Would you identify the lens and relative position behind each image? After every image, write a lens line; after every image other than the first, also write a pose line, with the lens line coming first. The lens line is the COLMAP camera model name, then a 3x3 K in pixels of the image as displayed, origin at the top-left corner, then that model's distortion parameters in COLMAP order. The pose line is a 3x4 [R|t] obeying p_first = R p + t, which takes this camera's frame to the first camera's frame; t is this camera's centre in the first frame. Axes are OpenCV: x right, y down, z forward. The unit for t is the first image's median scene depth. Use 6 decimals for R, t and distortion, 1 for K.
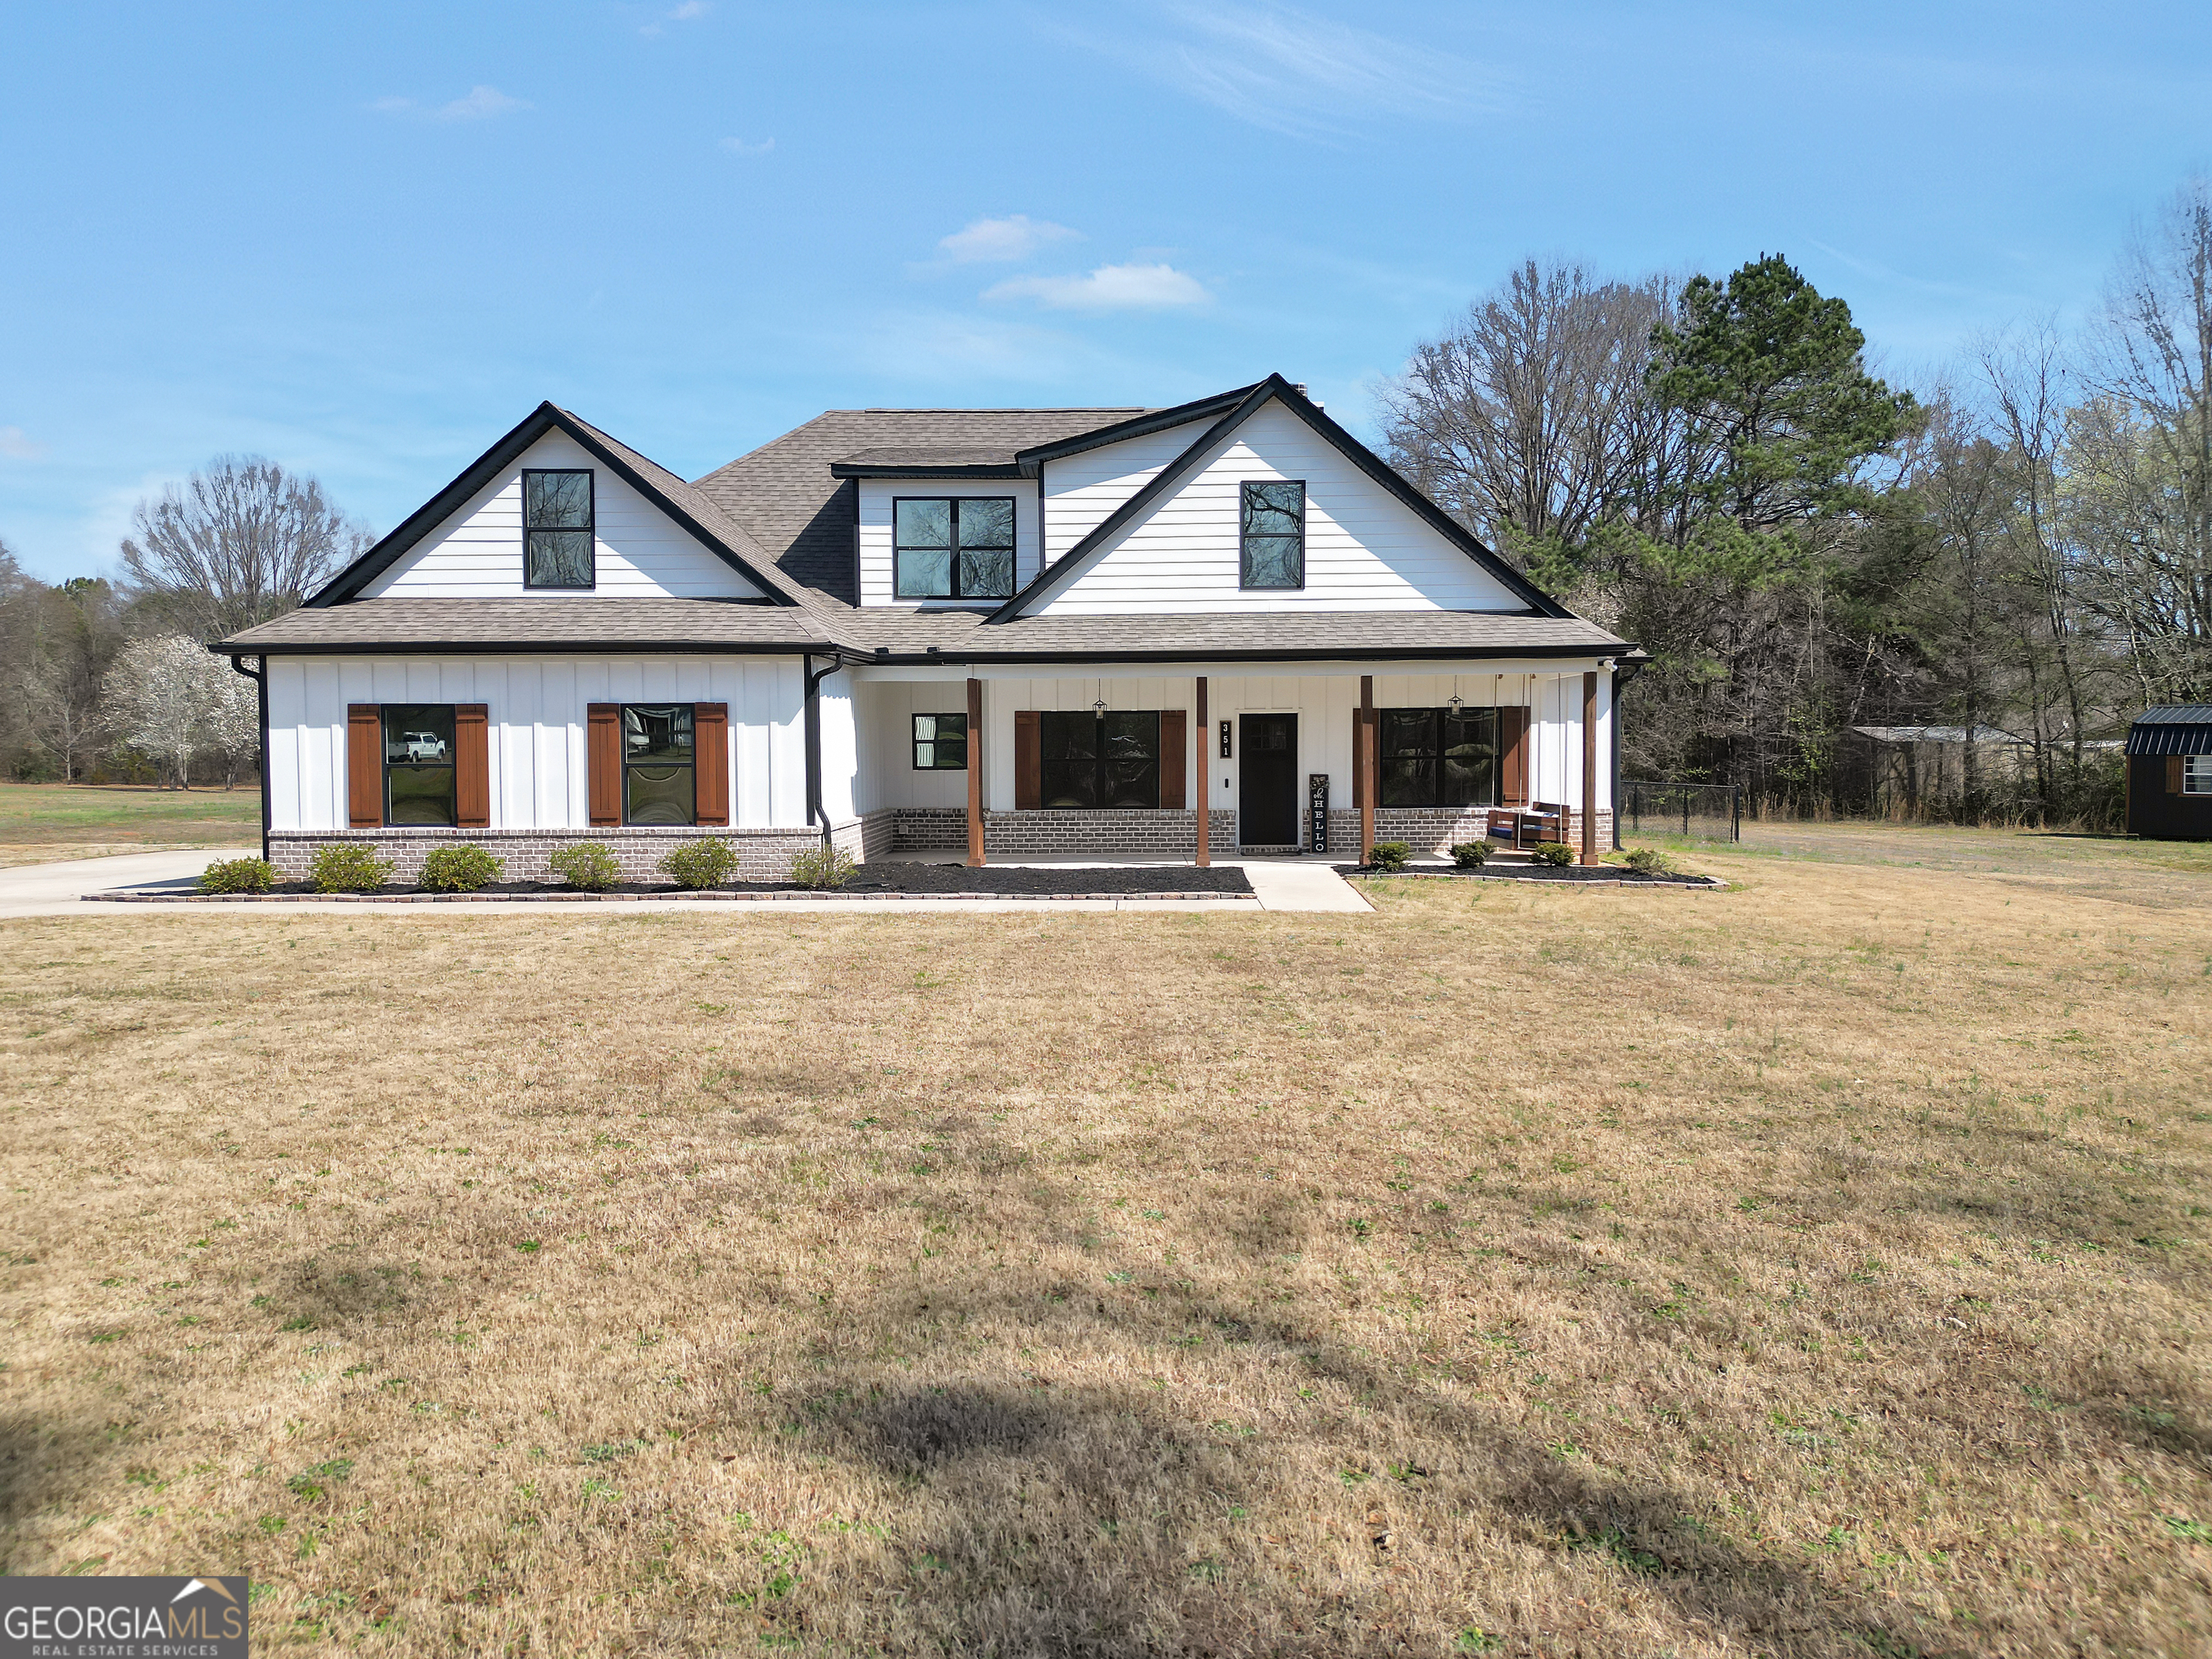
lens RADIAL K [[1539.6, 0, 1098.9], [0, 1539.6, 807.1], [0, 0, 1]] dist [0.088946, -0.093277]
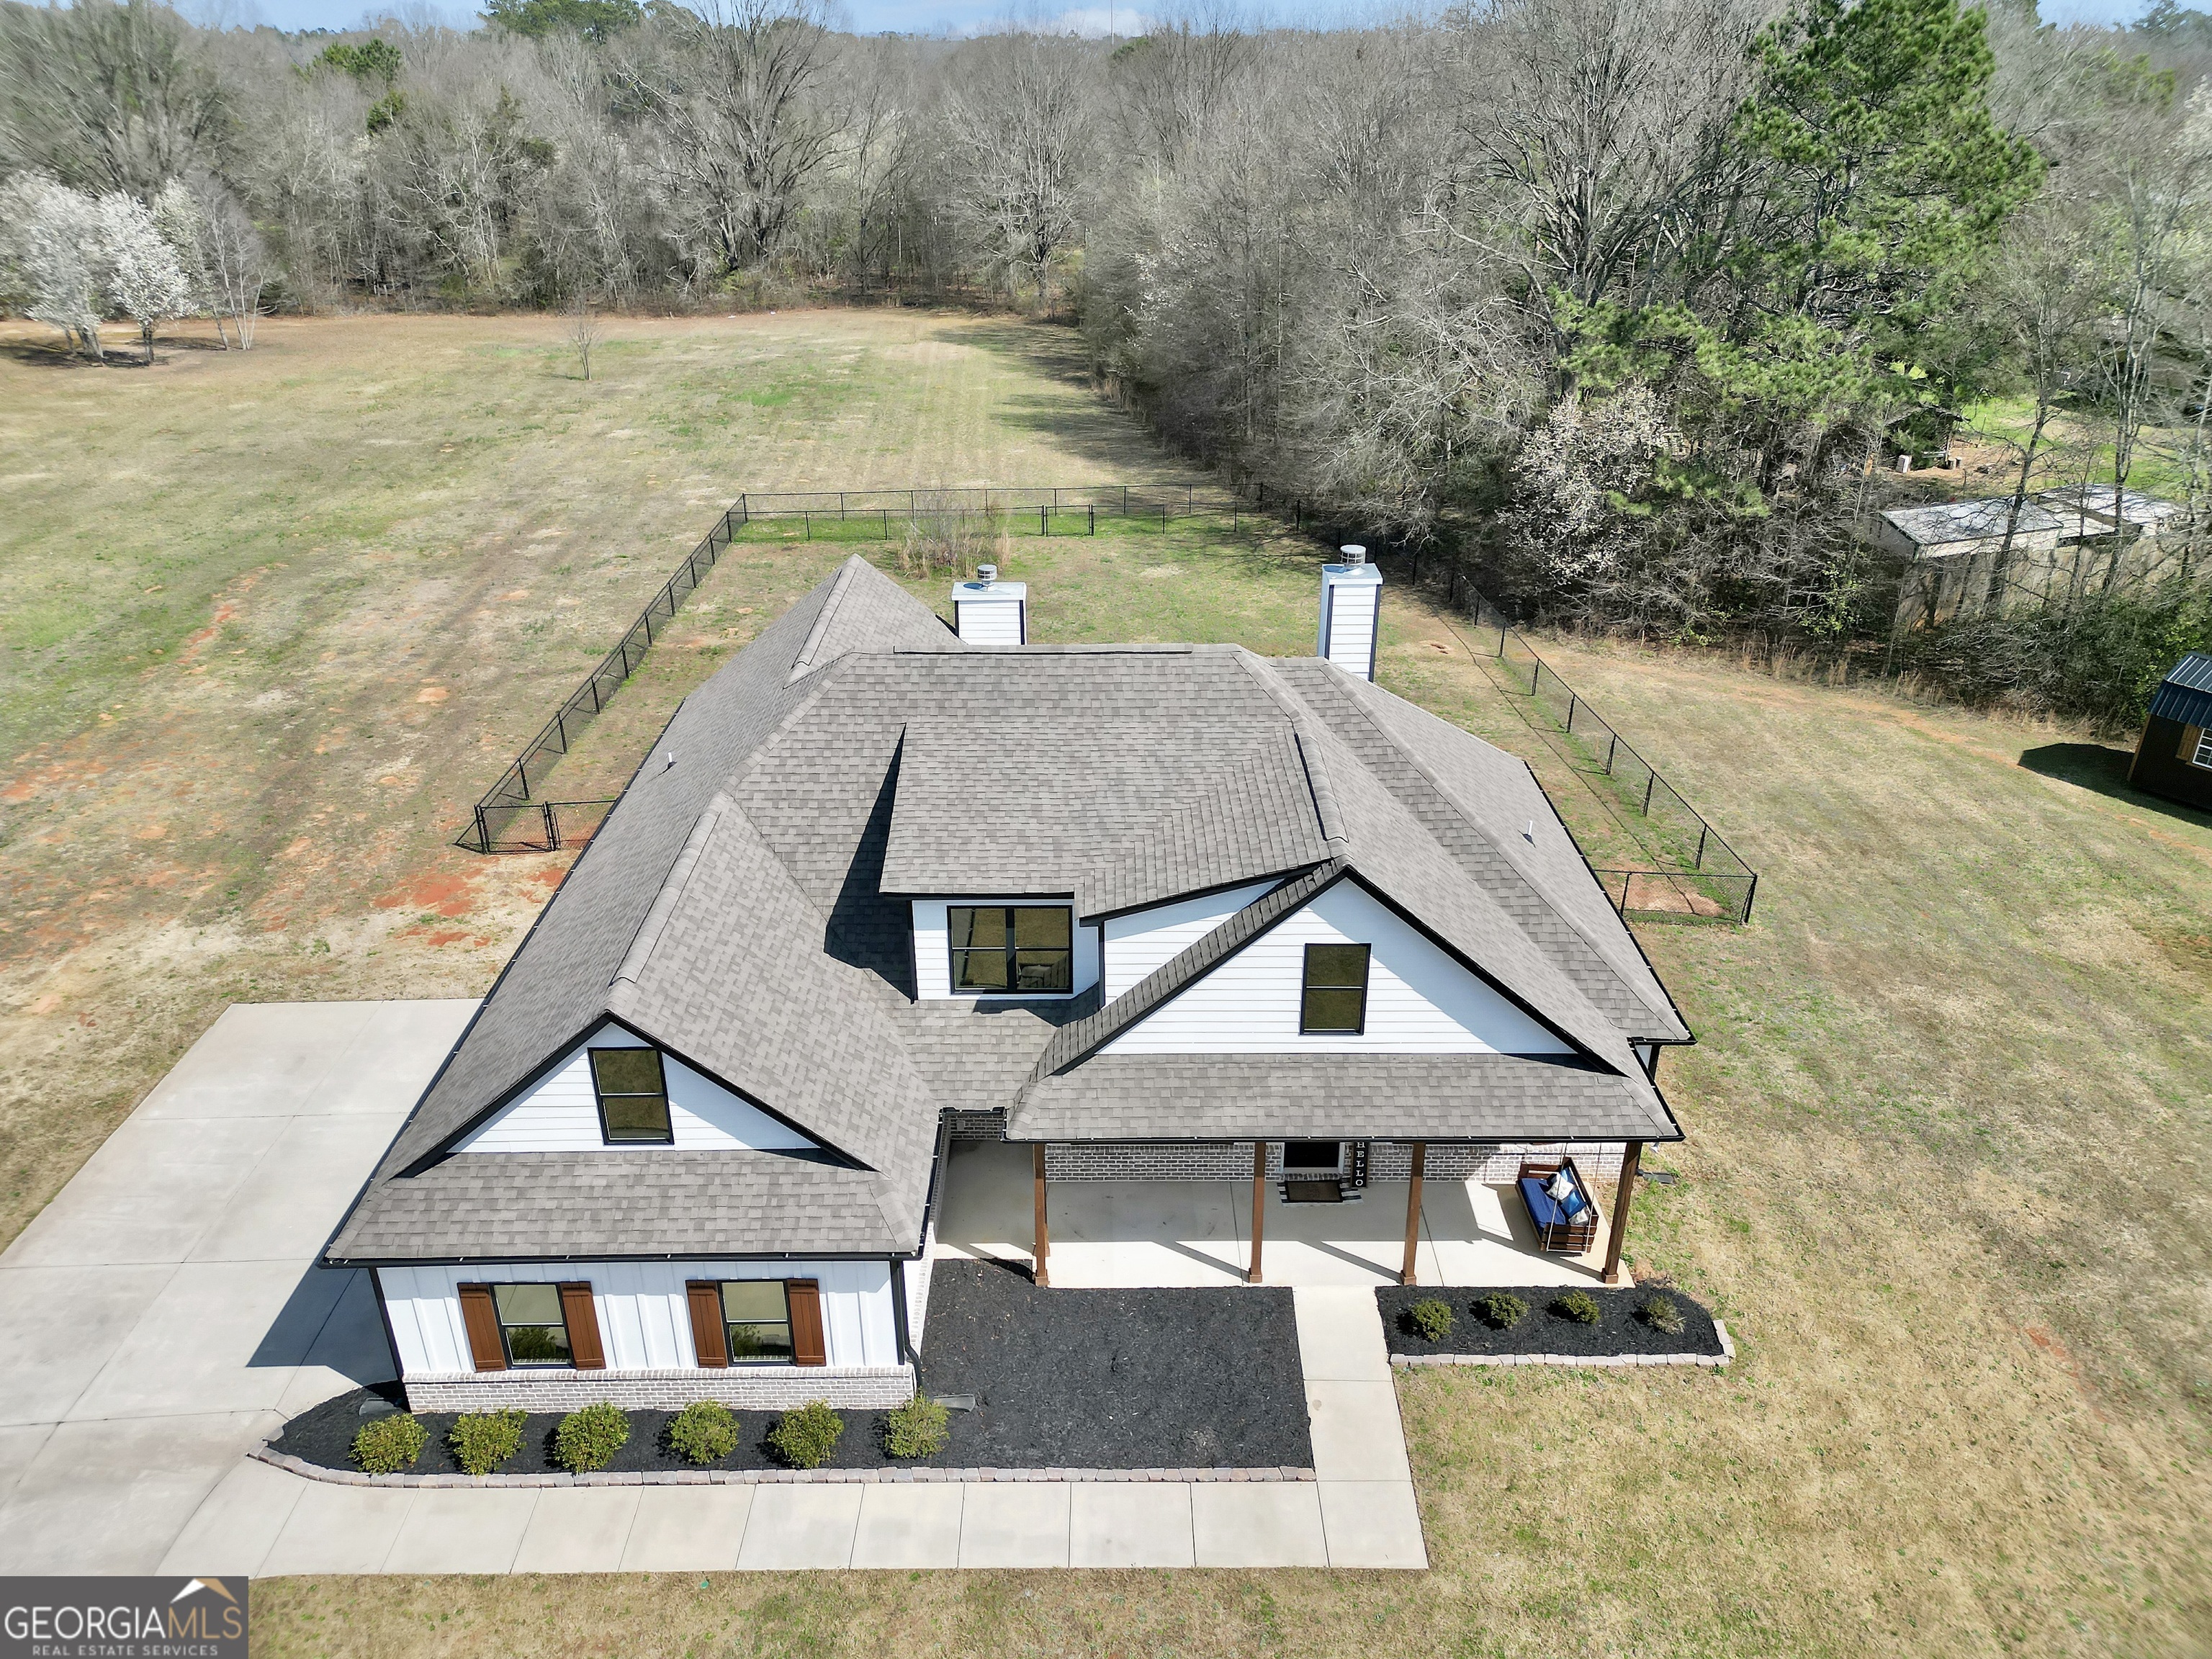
lens RADIAL K [[1539.6, 0, 1098.9], [0, 1539.6, 807.1], [0, 0, 1]] dist [0.088946, -0.093277]
pose [[0.999769, -0.008656, 0.019657, -0.058471], [0.000048, 0.916085, 0.400985, -0.683647], [-0.021478, -0.400891, 0.915874, 0.136851]]
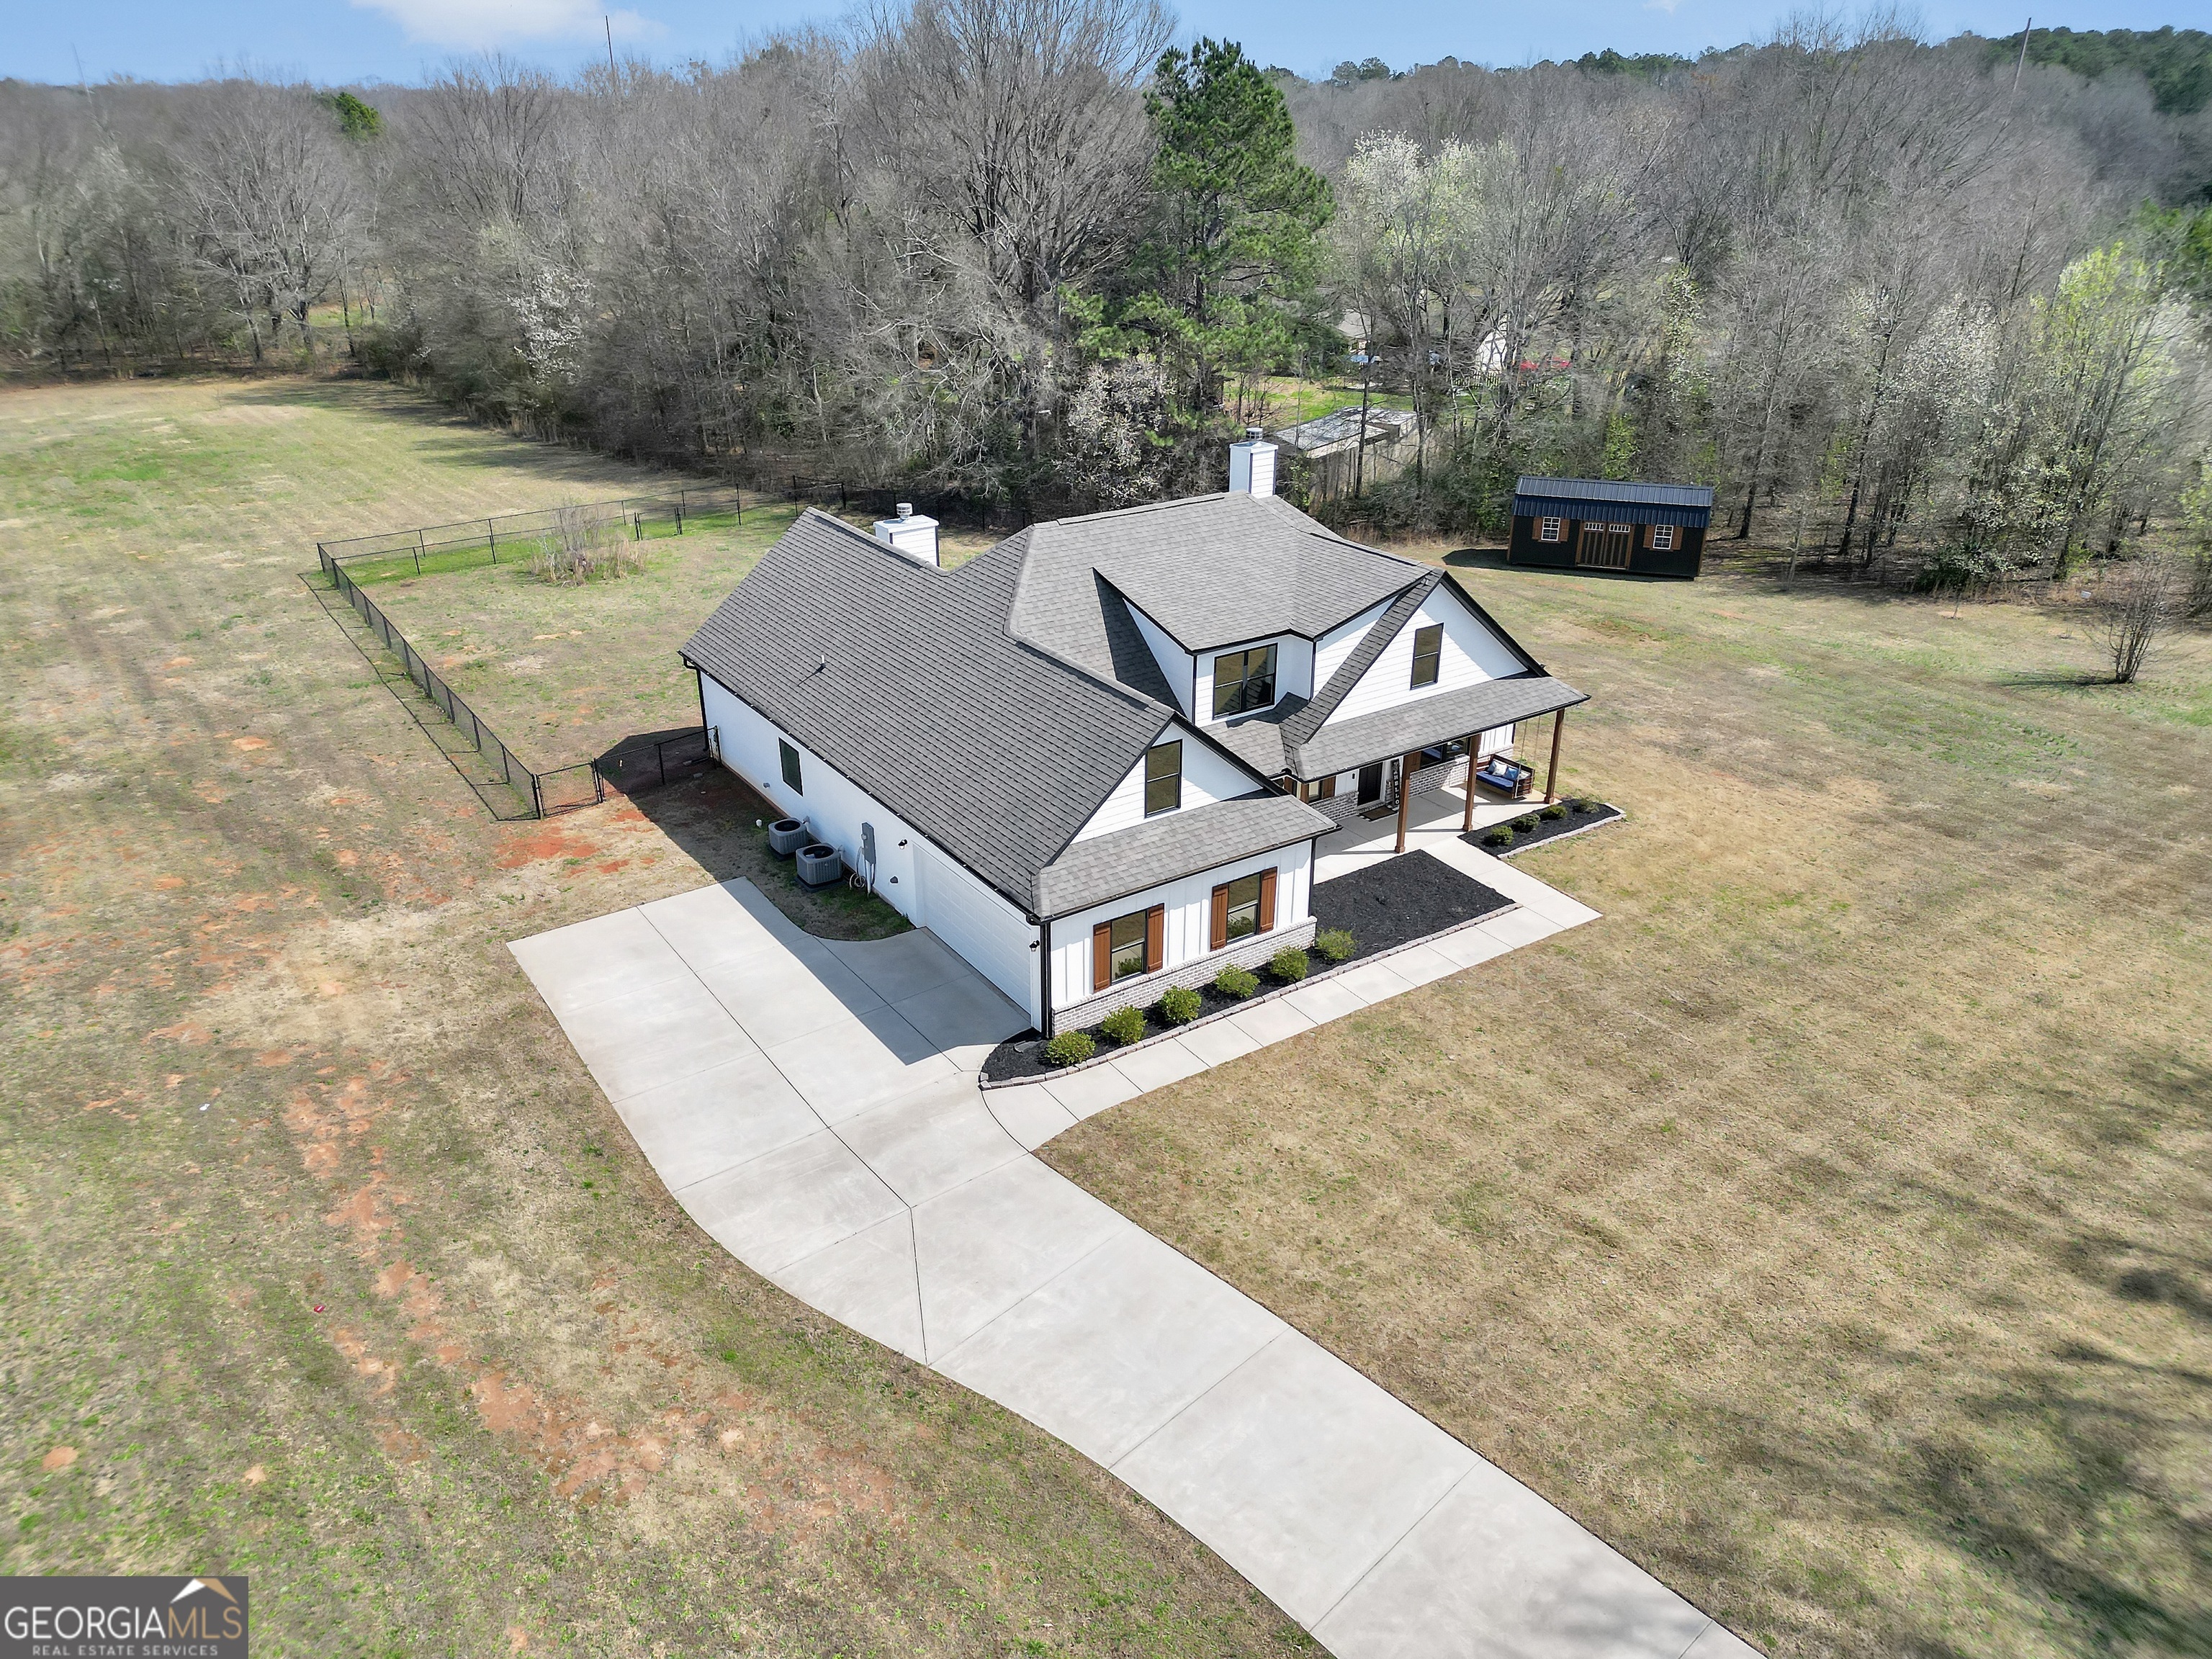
lens RADIAL K [[1539.6, 0, 1098.9], [0, 1539.6, 807.1], [0, 0, 1]] dist [0.088946, -0.093277]
pose [[0.820274, -0.231973, 0.522819, -1.104239], [0.020551, 0.925428, 0.378366, -0.670597], [-0.571602, -0.299619, 0.763872, -0.136236]]
